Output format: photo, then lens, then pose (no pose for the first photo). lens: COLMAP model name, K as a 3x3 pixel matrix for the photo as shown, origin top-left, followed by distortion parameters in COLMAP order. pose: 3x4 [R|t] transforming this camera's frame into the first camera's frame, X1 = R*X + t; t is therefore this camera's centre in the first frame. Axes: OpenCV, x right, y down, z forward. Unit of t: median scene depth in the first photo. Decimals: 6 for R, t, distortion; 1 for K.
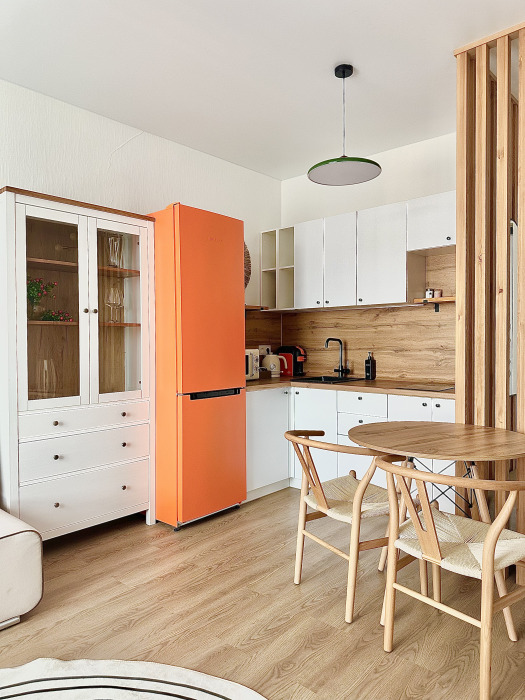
lens RADIAL K [[496.6, 0, 262.5], [0, 496.6, 350.0], [0, 0, 1]] dist [0.105554, -0.174651]
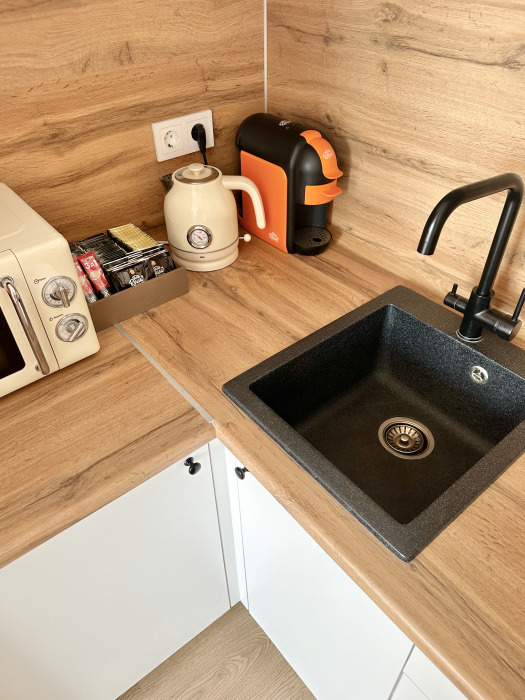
lens RADIAL K [[496.6, 0, 262.5], [0, 496.6, 350.0], [0, 0, 1]] dist [0.105554, -0.174651]
pose [[0.984206, 0.106964, -0.141061, 0.092159], [0.009781, 0.762751, 0.646618, -0.083048], [0.176759, -0.637785, 0.749658, 0.756480]]
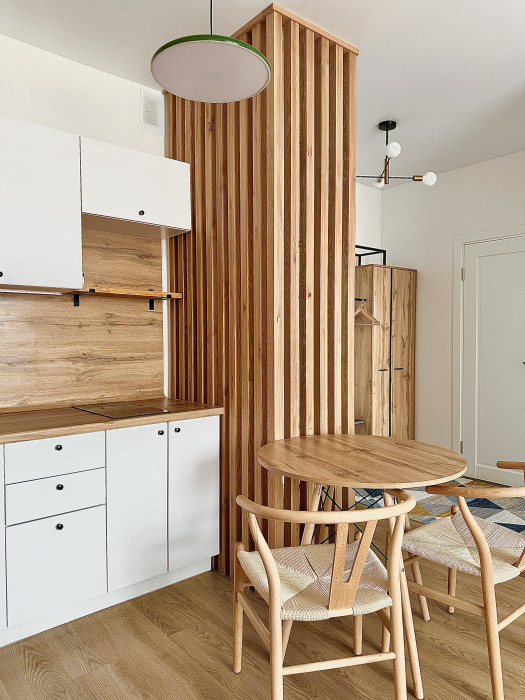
lens RADIAL K [[496.6, 0, 262.5], [0, 496.6, 350.0], [0, 0, 1]] dist [0.105554, -0.174651]
pose [[0.115652, -0.019285, 0.993103, -0.401083], [0.024743, 0.999557, 0.016529, -0.022587], [-0.992982, 0.022660, 0.116078, 0.784385]]
